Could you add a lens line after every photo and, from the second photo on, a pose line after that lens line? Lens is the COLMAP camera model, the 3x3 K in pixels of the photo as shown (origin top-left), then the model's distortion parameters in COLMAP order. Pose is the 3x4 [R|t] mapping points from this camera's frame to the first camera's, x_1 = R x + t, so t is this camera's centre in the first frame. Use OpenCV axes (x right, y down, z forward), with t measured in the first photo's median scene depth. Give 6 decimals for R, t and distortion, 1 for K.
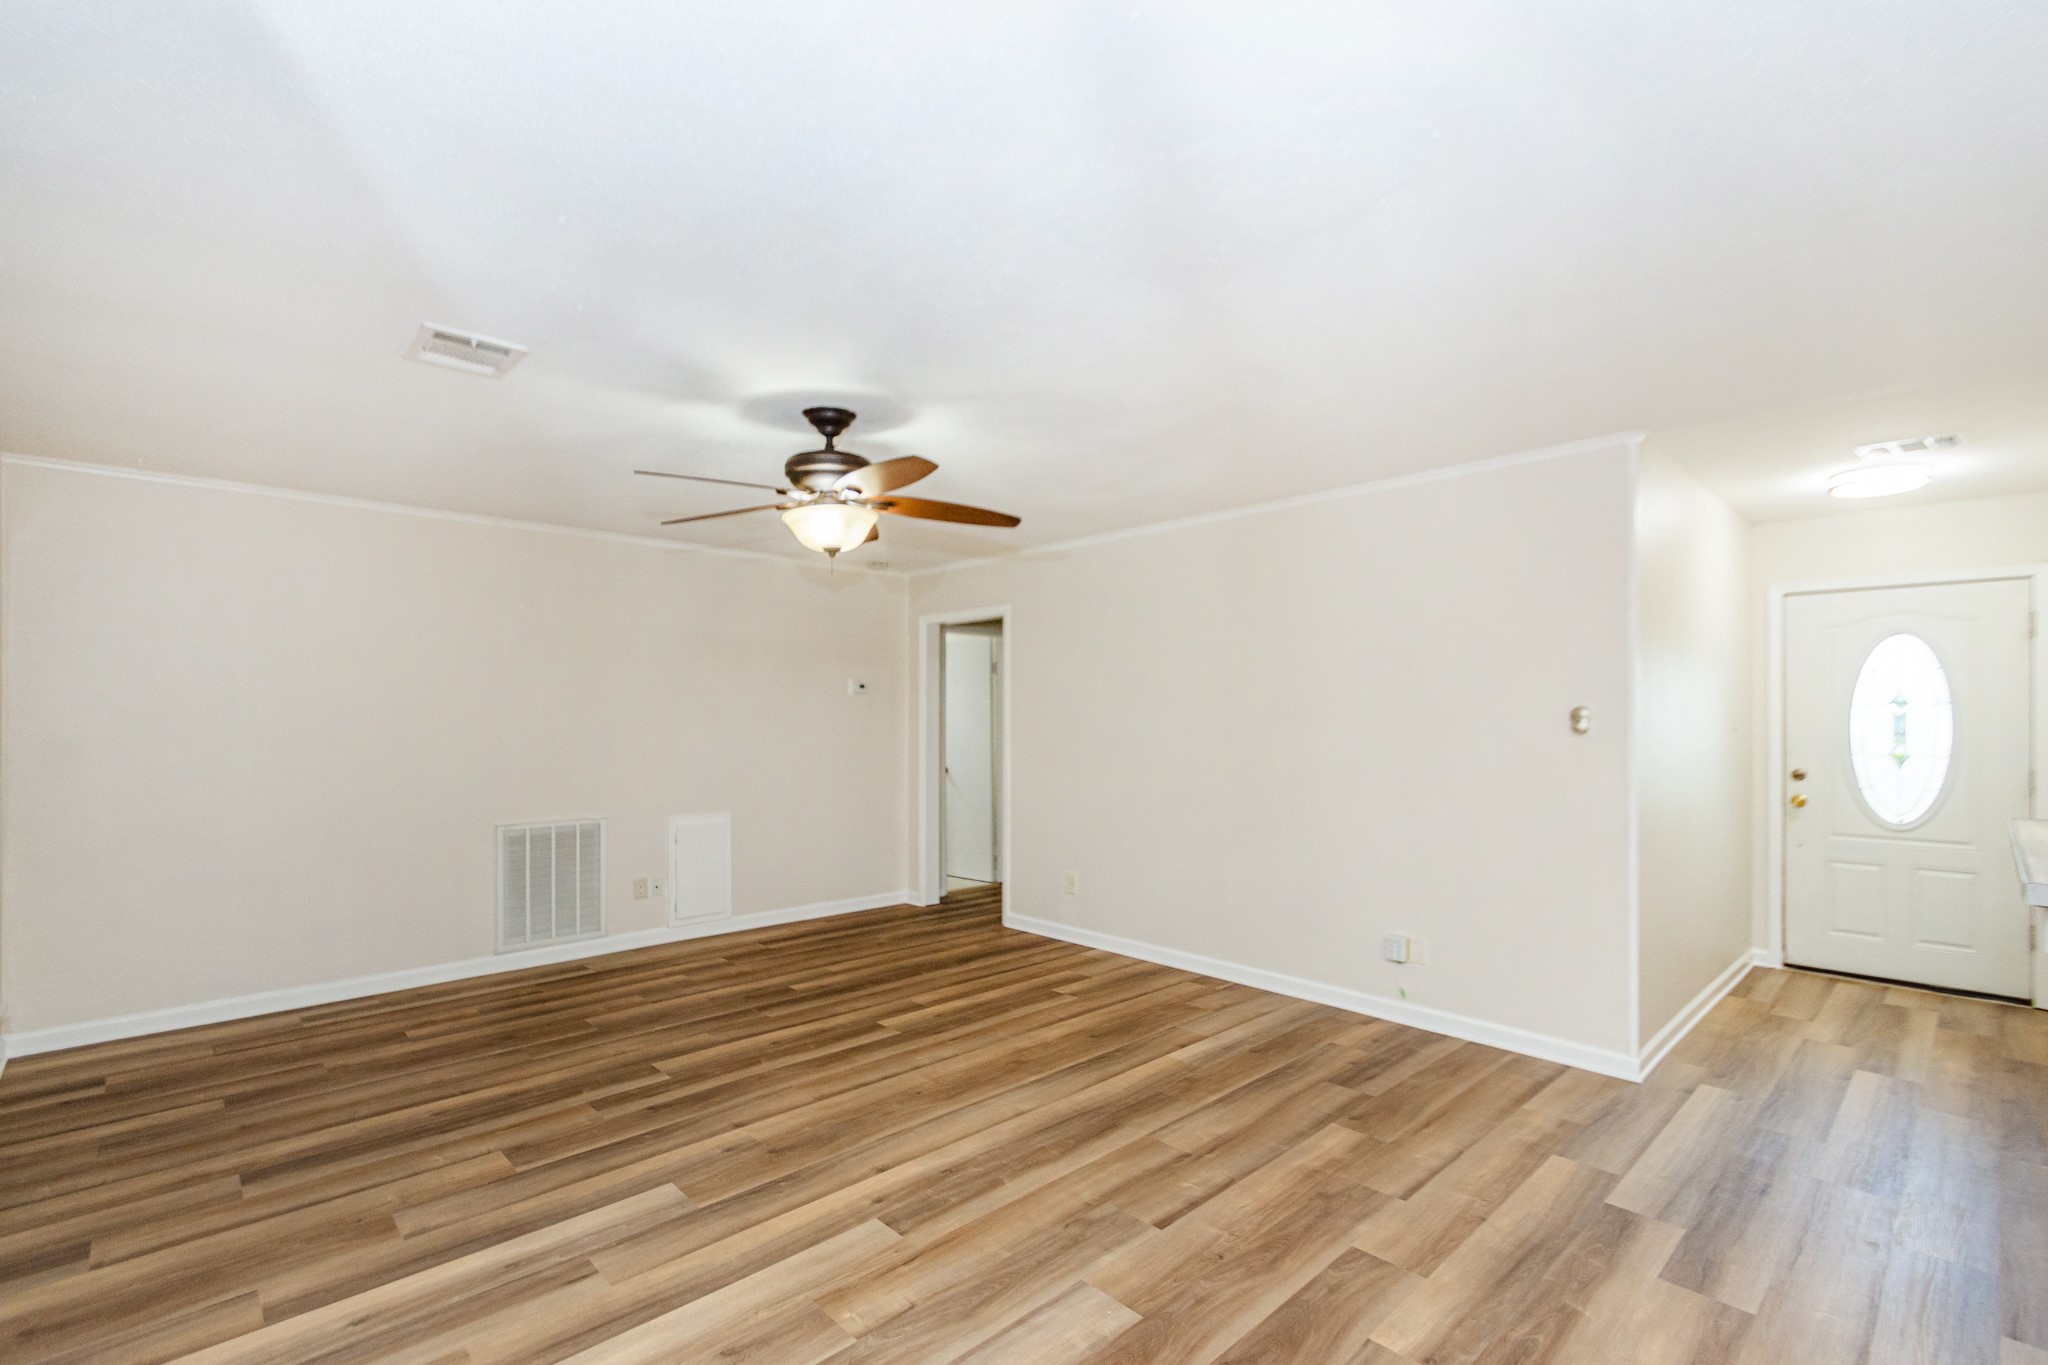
lens RADIAL K [[899.8, 0, 1011.7], [0, 899.8, 704.4], [0, 0, 1]] dist [0.003153, -0.000307]
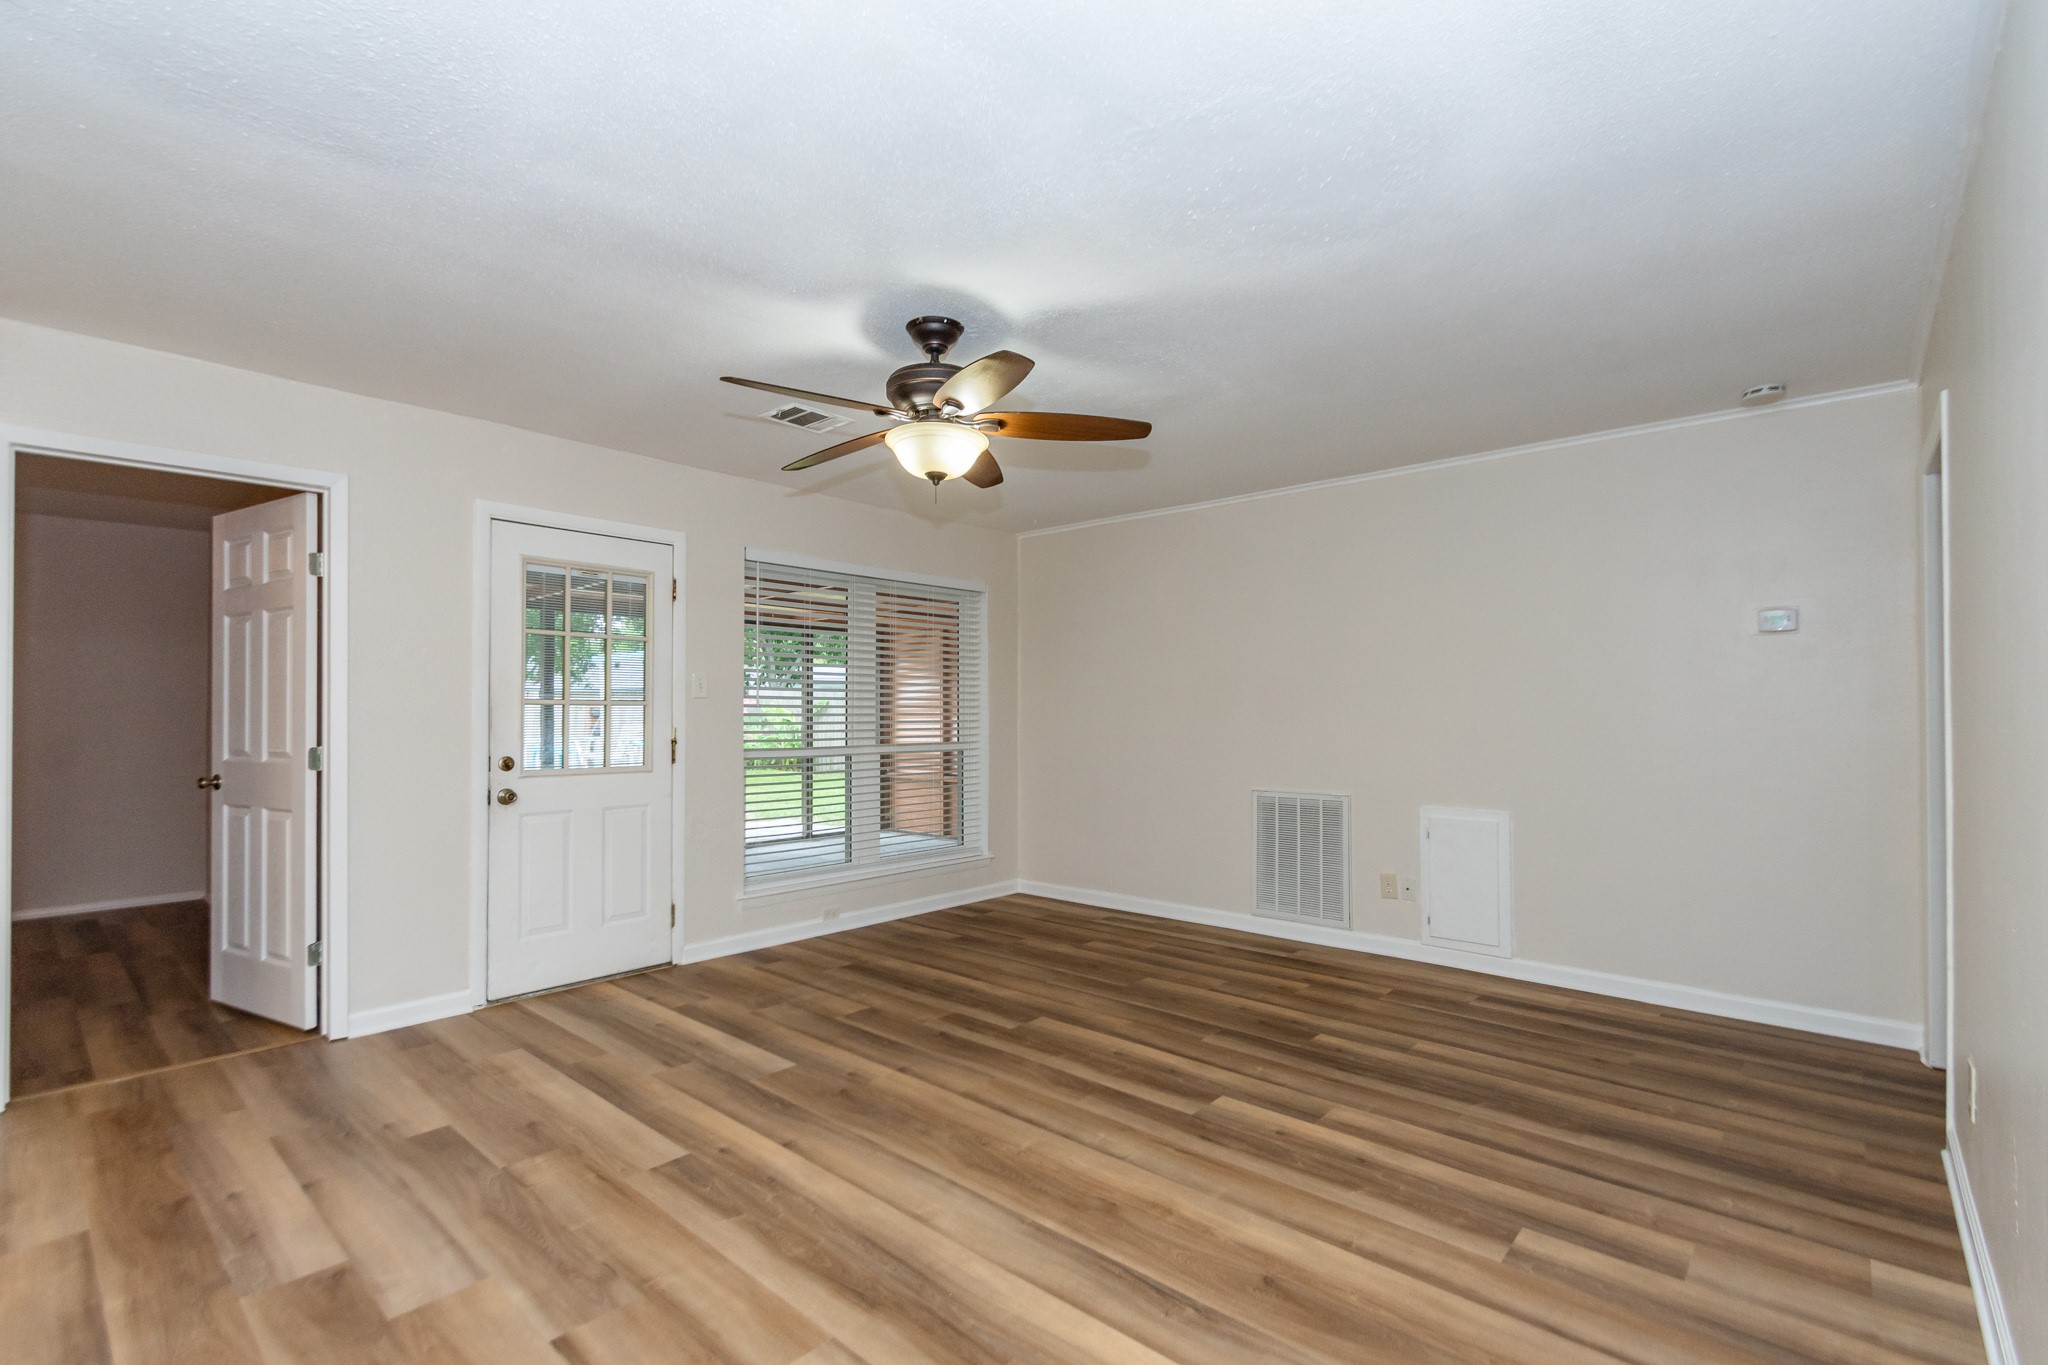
lens RADIAL K [[925.2, 0, 1026.6], [0, 925.2, 705.8], [0, 0, 1]] dist [0.003662, 0.000522]
pose [[0.096286, -0.006354, -0.995333, 0.585738], [0.013317, 0.999898, -0.005095, 0.050169], [0.995265, -0.012765, 0.096361, 0.813808]]
